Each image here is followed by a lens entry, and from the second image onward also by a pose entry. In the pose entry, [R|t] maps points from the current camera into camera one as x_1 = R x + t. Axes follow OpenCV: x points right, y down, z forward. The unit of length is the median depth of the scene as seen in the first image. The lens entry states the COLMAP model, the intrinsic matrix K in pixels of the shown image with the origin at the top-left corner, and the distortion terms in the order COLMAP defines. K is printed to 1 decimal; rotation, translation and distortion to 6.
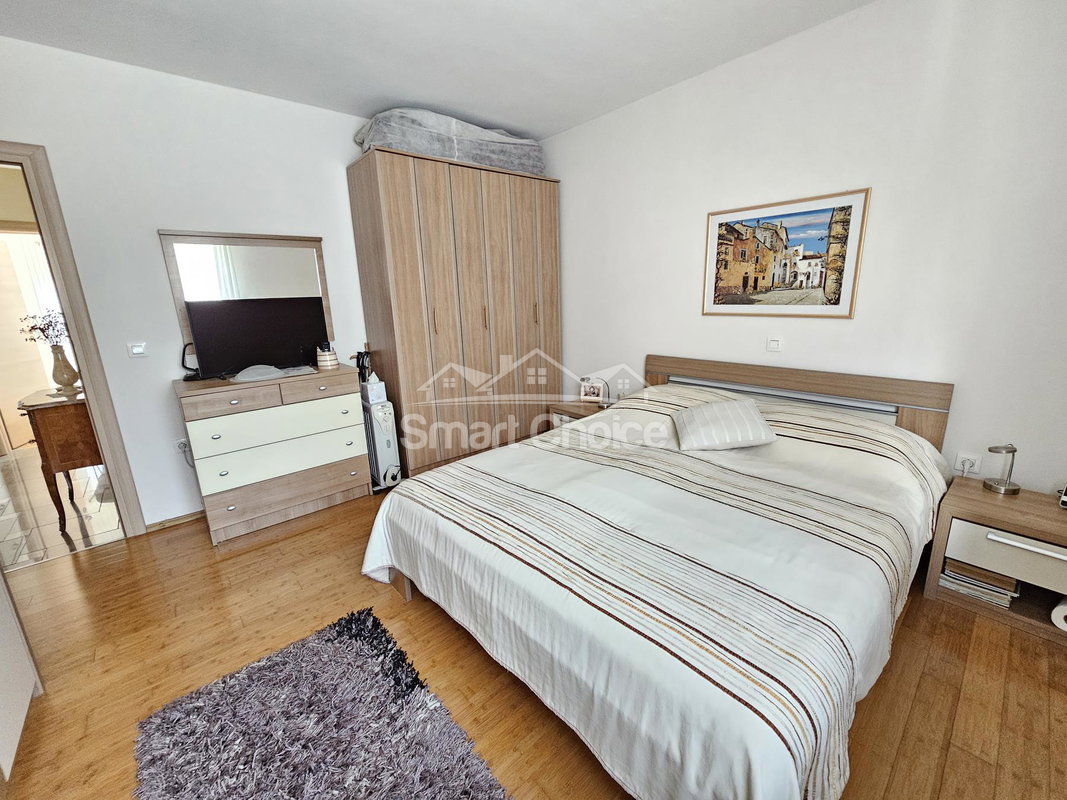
lens RADIAL K [[436.4, 0, 535.6], [0, 436.4, 396.8], [0, 0, 1]] dist [-0.000358, -0.000169]
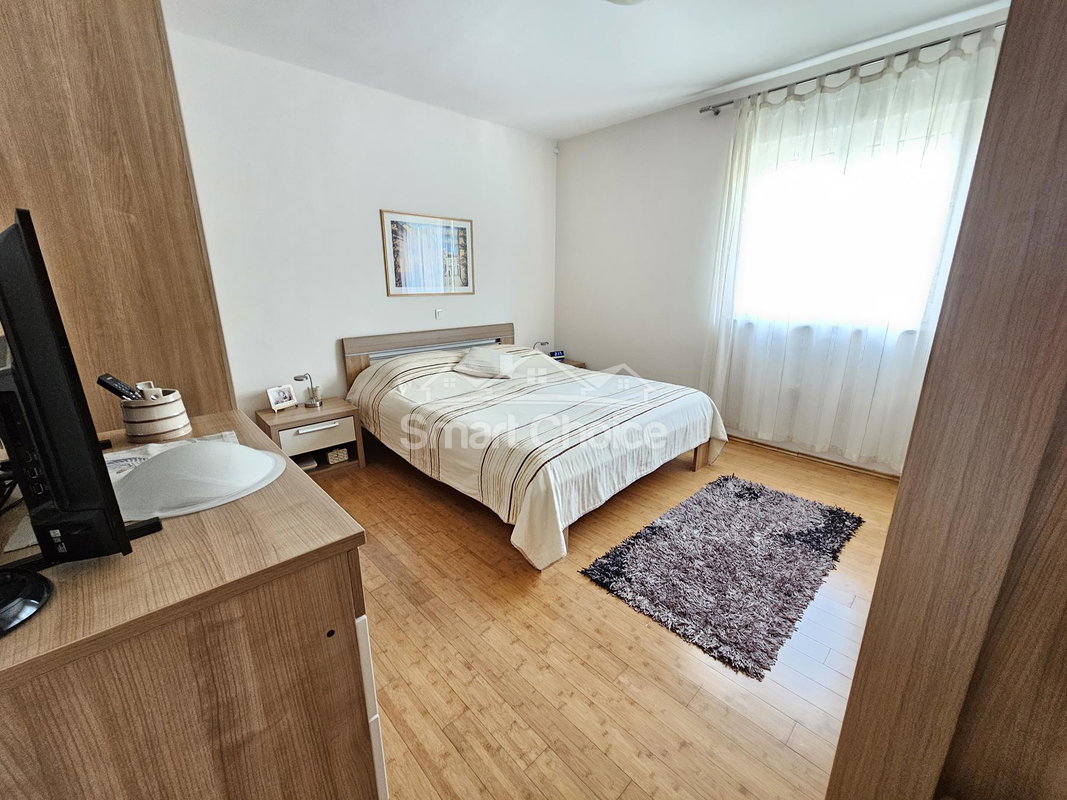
lens RADIAL K [[436.4, 0, 535.6], [0, 436.4, 396.8], [0, 0, 1]] dist [-0.000358, -0.000169]
pose [[-0.041733, -0.235172, 0.971057, -1.067815], [0.234466, 0.942458, 0.238323, -0.149311], [-0.971228, 0.237626, 0.015808, 0.824861]]
